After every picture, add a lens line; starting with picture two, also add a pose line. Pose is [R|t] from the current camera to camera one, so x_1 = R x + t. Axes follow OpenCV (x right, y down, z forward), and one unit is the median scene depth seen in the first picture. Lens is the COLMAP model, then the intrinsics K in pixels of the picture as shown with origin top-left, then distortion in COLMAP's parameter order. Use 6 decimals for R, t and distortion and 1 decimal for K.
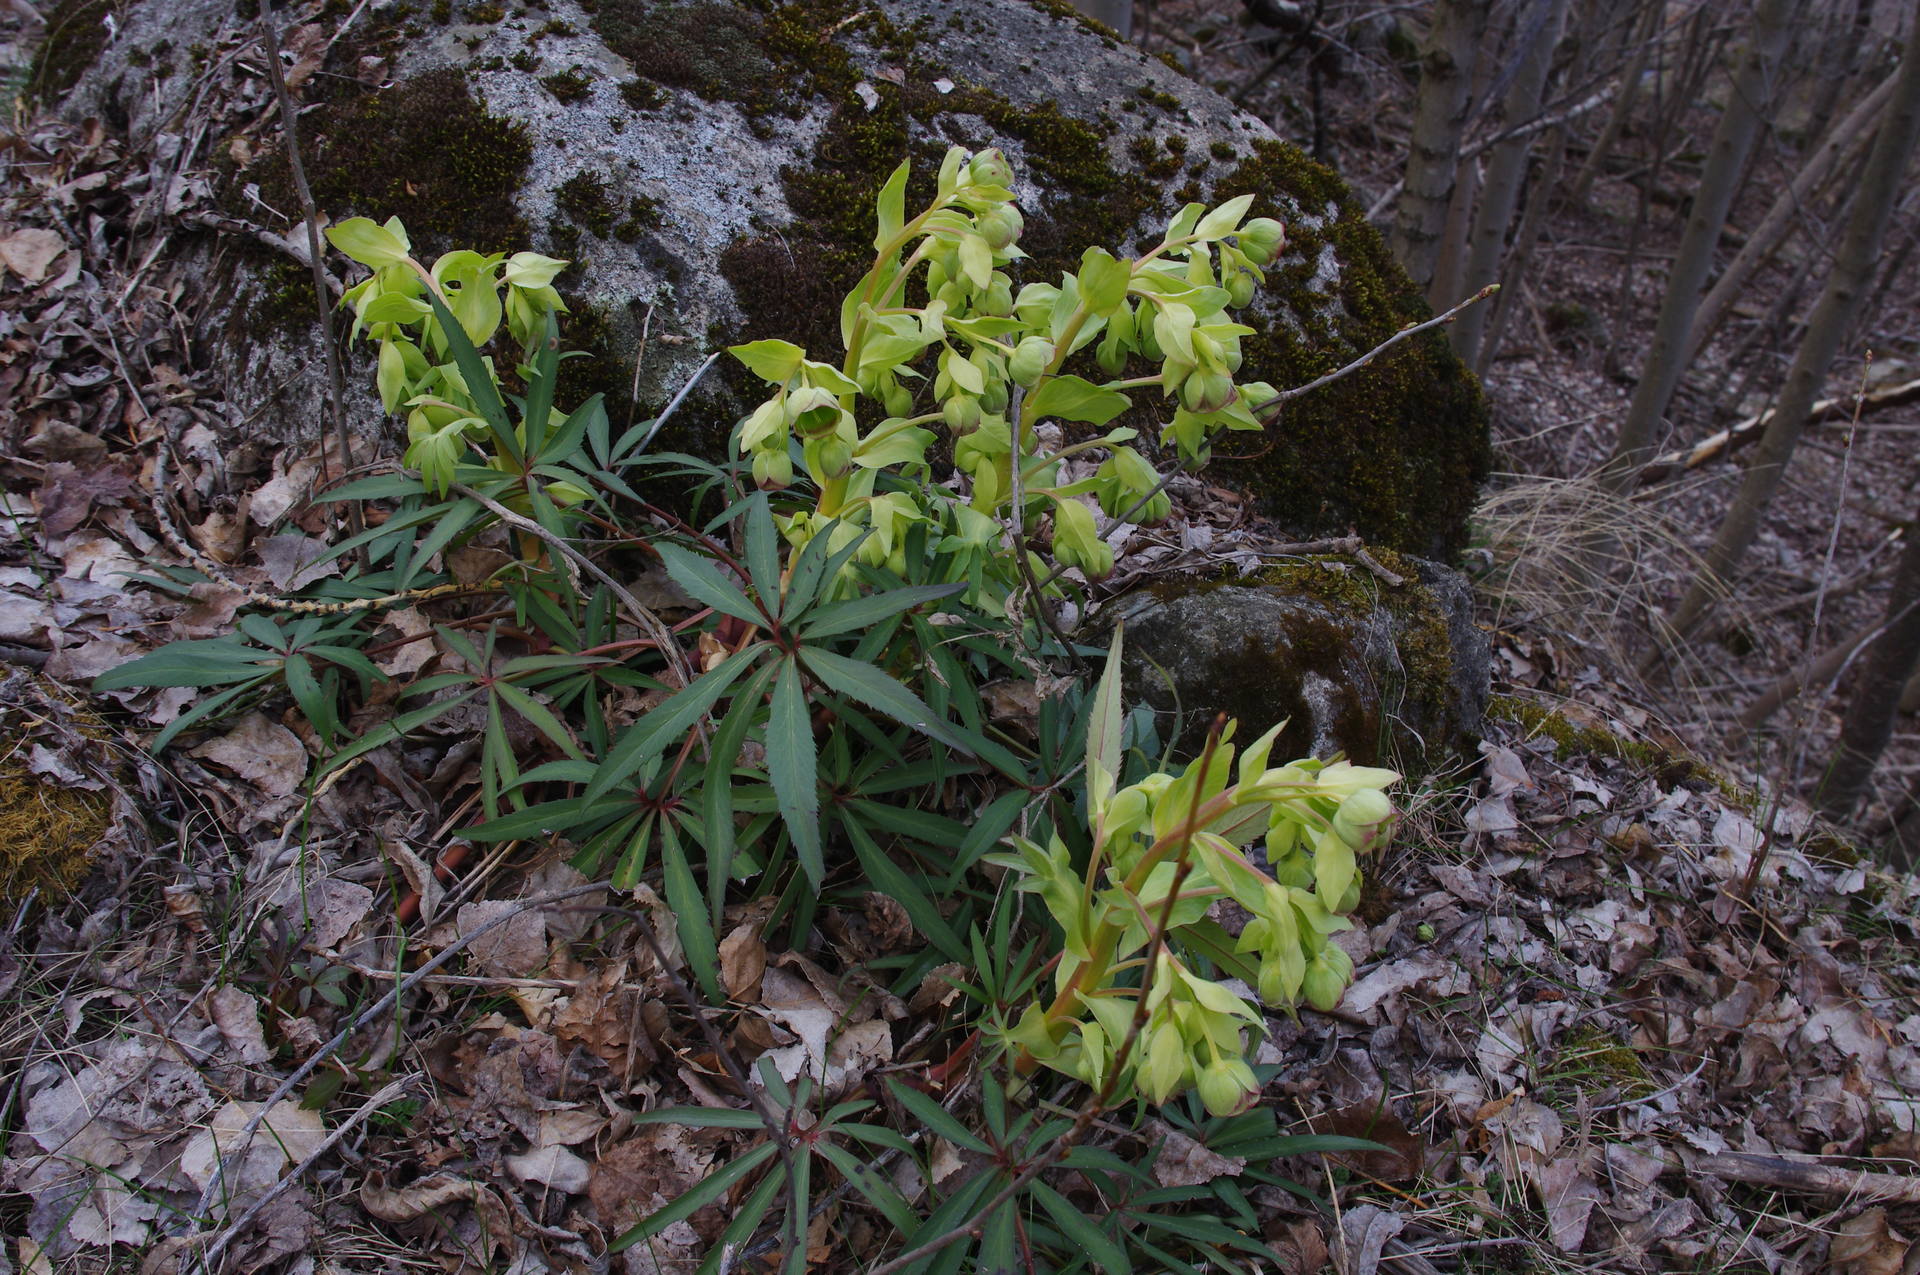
lens RADIAL K [[2061.7, 0, 967.6], [0, 2061.7, 638.5], [0, 0, 1]] dist [-0.045013, 0.000000]
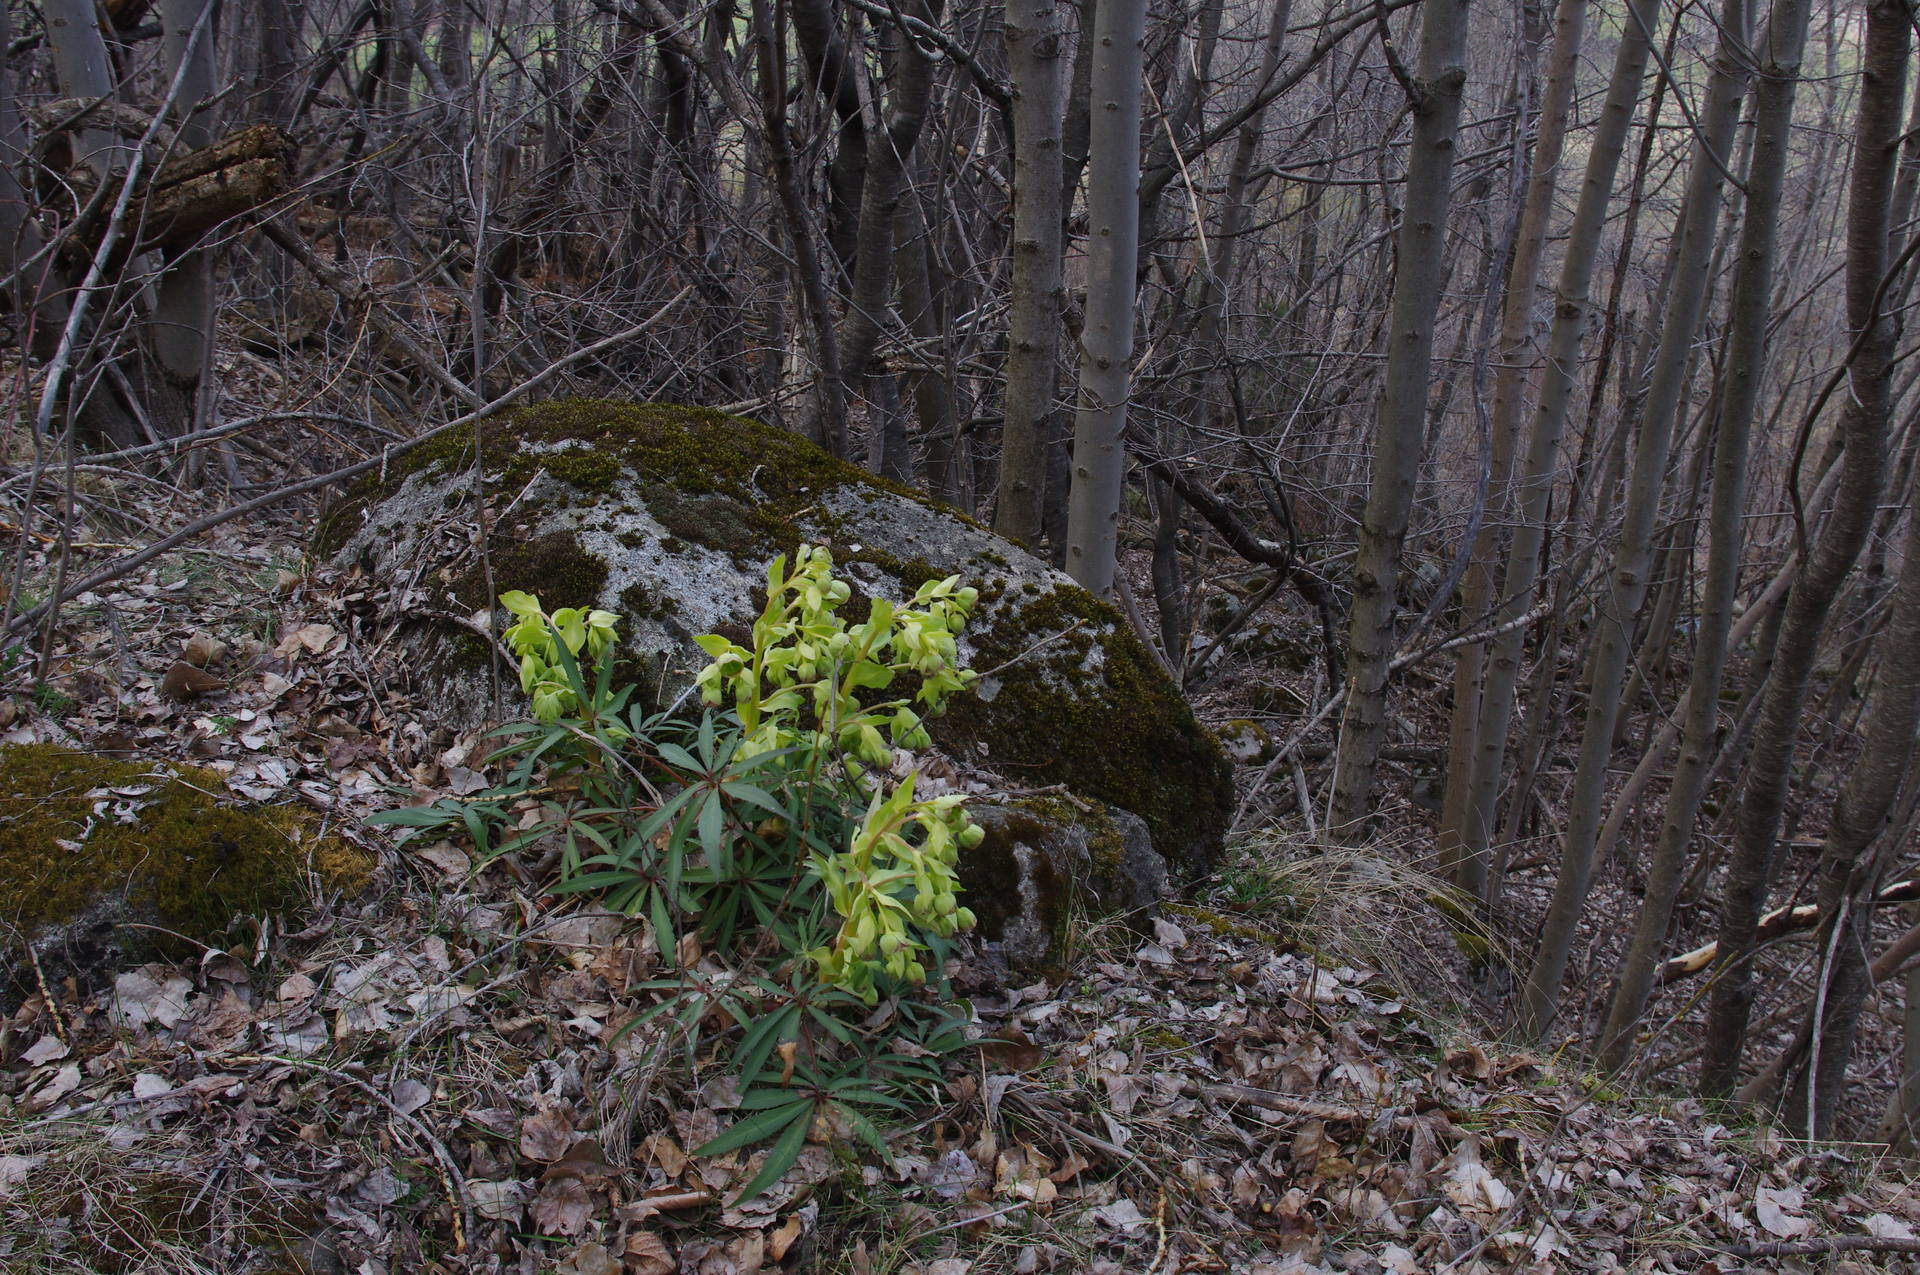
lens RADIAL K [[2061.7, 0, 957.3], [0, 2061.7, 634.2], [0, 0, 1]] dist [-0.045013, 0.000000]
pose [[0.998835, 0.000617, -0.048259, 0.182850], [-0.013284, 0.964813, -0.262600, 0.288497], [0.046399, 0.262935, 0.963697, -0.721760]]
